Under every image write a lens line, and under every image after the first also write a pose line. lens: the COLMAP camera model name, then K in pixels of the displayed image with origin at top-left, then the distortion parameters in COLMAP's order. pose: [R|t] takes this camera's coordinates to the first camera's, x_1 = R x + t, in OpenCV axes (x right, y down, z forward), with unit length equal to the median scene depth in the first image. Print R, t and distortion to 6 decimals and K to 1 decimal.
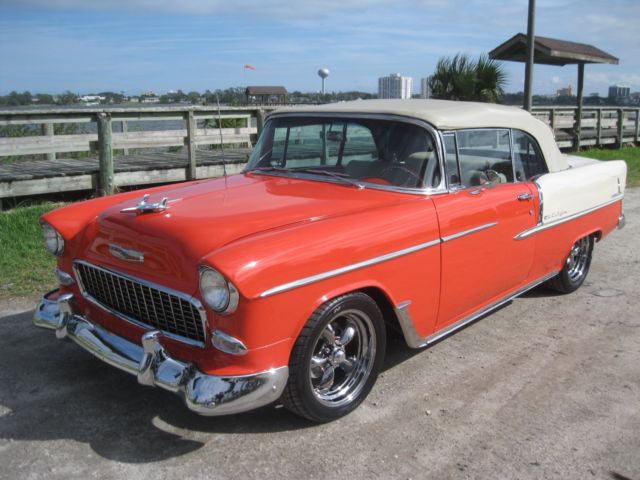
lens RADIAL K [[631.8, 0, 320.0], [0, 631.8, 240.0], [0, 0, 1]] dist [-0.088084, -0.007897]
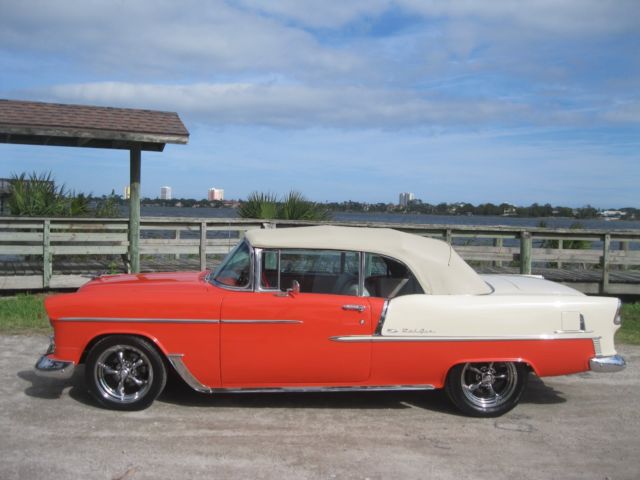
lens RADIAL K [[631.8, 0, 320.0], [0, 631.8, 240.0], [0, 0, 1]] dist [-0.088084, -0.007897]
pose [[0.723844, 0.051009, -0.688075, 1.126043], [-0.173725, 0.978608, -0.110209, -0.051545], [0.667734, 0.199310, 0.717221, 0.059493]]
